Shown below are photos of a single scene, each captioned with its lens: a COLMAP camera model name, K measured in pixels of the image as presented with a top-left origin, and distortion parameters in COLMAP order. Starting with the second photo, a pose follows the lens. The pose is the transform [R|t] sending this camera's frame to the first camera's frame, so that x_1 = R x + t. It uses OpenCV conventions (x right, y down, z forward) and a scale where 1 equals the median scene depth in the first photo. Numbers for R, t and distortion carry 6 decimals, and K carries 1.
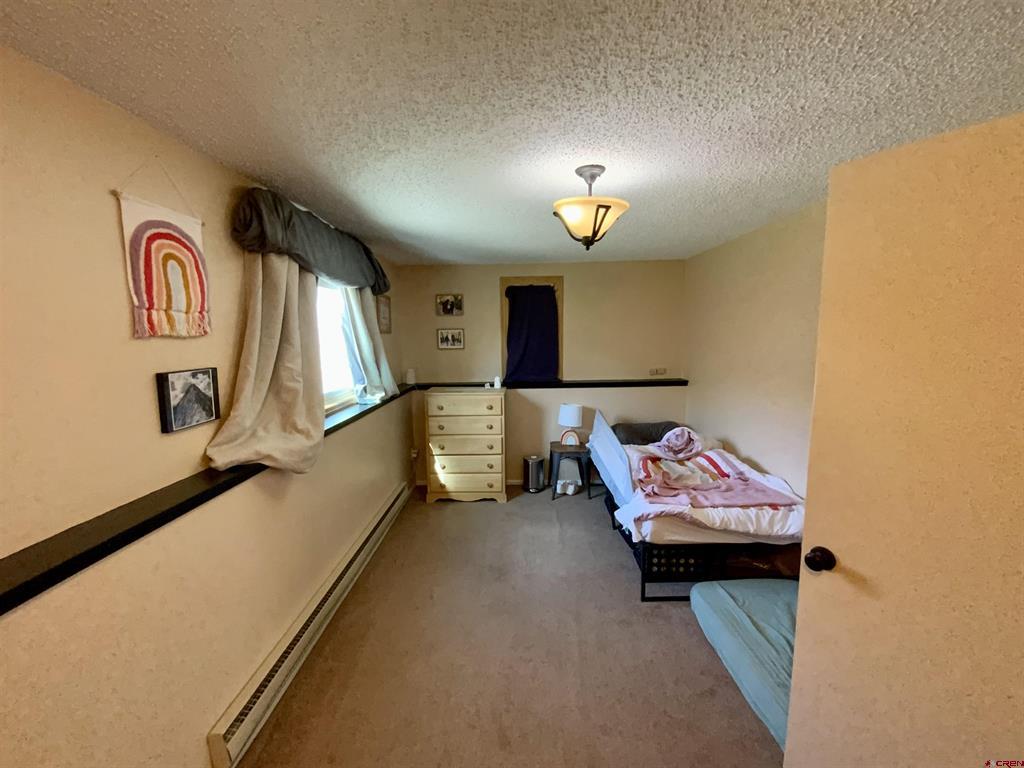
lens RADIAL K [[416.2, 0, 511.9], [0, 416.2, 382.2], [0, 0, 1]] dist [0.002625, -0.004546]
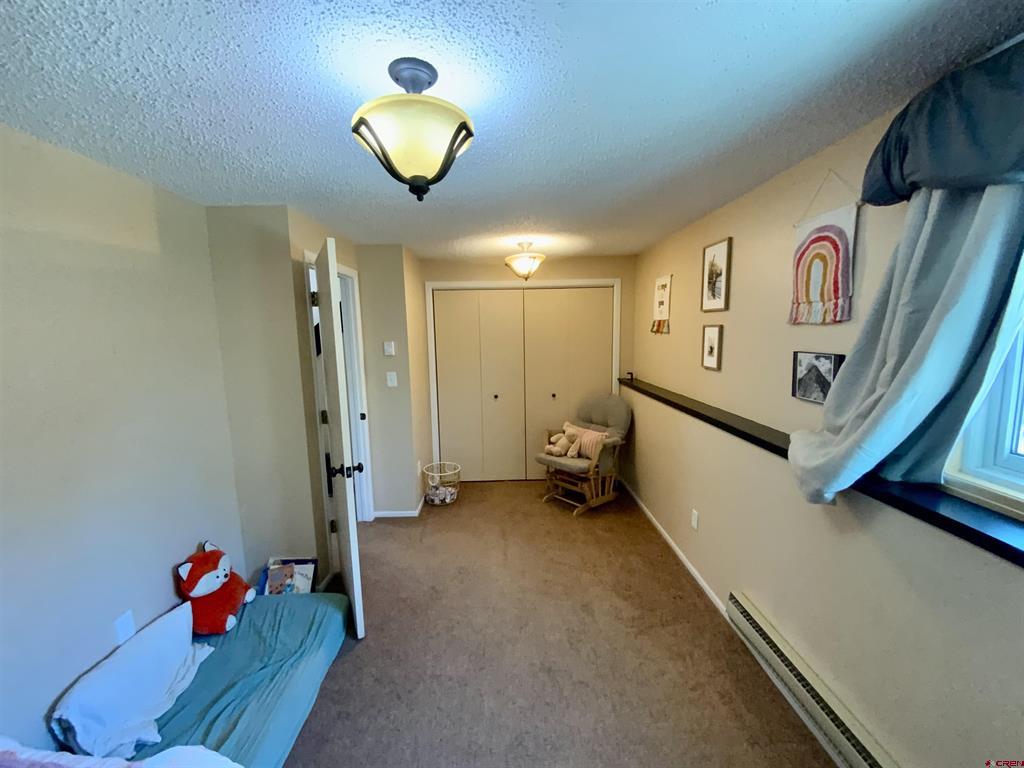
lens RADIAL K [[416.2, 0, 512.5], [0, 416.2, 384.0], [0, 0, 1]] dist [0.002625, -0.004546]
pose [[-0.998640, 0.048689, -0.018639, 0.084194], [0.042740, 0.969305, 0.242117, -0.259337], [0.029855, 0.240992, -0.970068, 2.110073]]
